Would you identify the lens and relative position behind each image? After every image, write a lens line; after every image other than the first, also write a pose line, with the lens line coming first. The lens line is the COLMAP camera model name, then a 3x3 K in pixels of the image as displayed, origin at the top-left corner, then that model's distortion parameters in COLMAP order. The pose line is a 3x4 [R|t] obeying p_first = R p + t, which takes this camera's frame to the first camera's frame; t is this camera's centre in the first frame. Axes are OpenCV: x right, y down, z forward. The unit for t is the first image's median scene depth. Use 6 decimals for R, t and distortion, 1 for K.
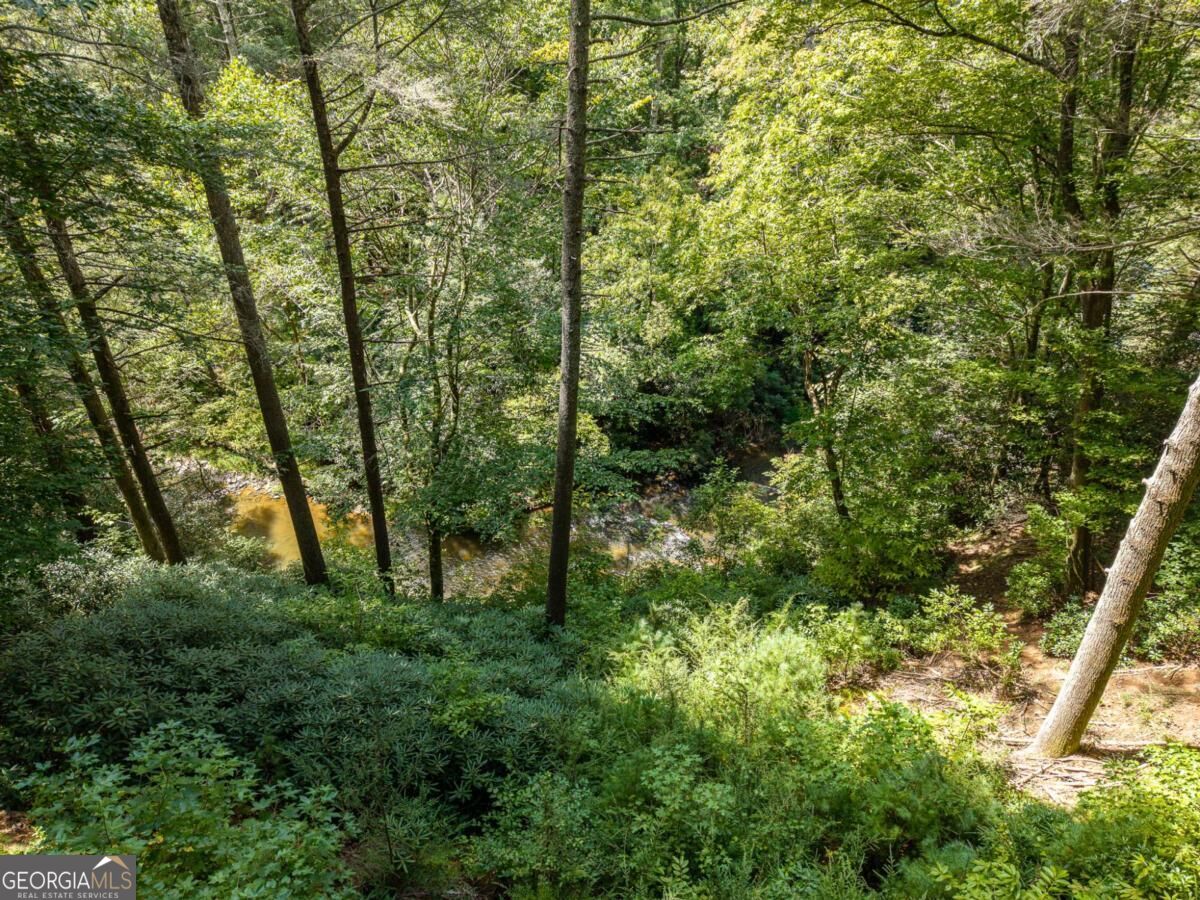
lens RADIAL K [[829.0, 0, 602.6], [0, 829.0, 446.1], [0, 0, 1]] dist [0.032523, -0.037390]
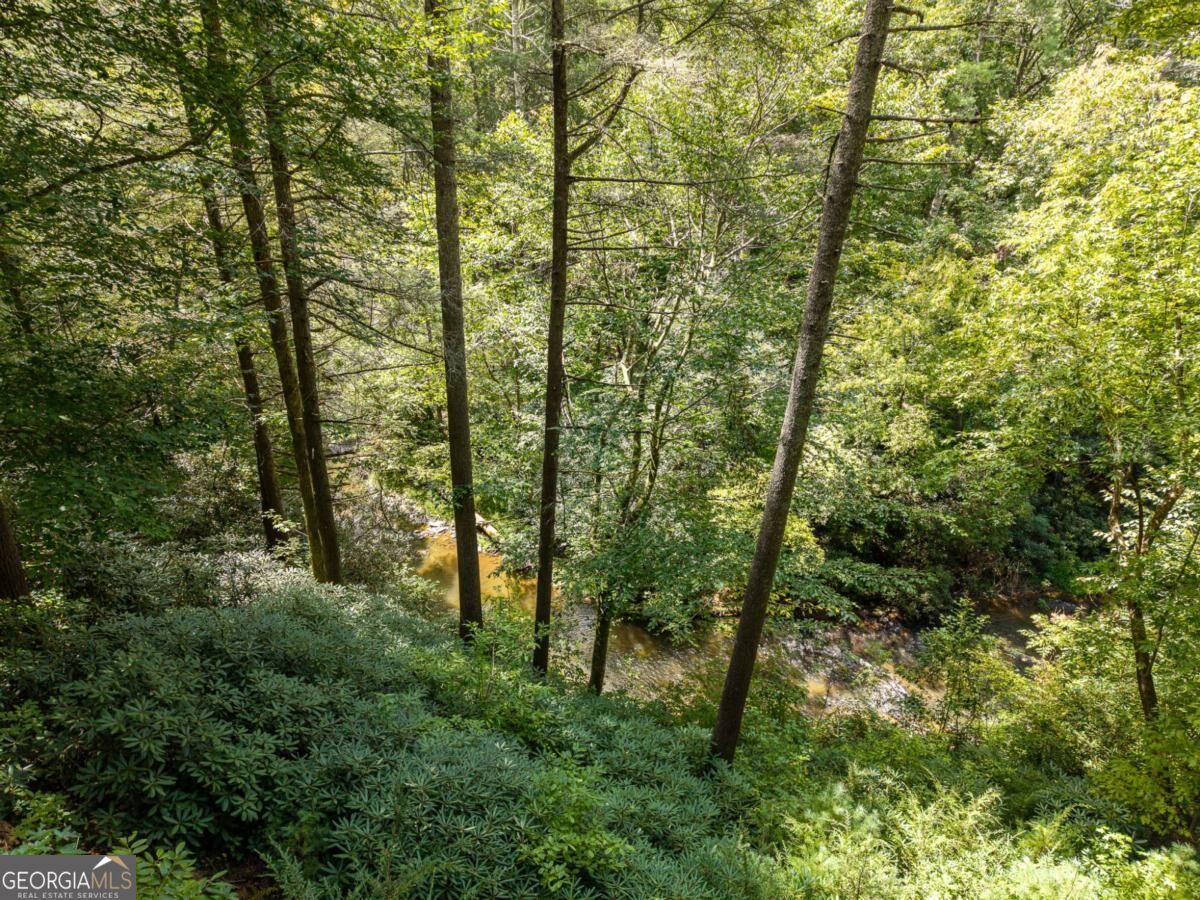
lens RADIAL K [[829.0, 0, 597.5], [0, 829.0, 442.4], [0, 0, 1]] dist [0.032523, -0.037390]
pose [[0.949618, 0.157788, -0.270794, -0.001640], [-0.192735, 0.975337, -0.107564, 0.025990], [0.247143, 0.154336, 0.956609, 0.141801]]
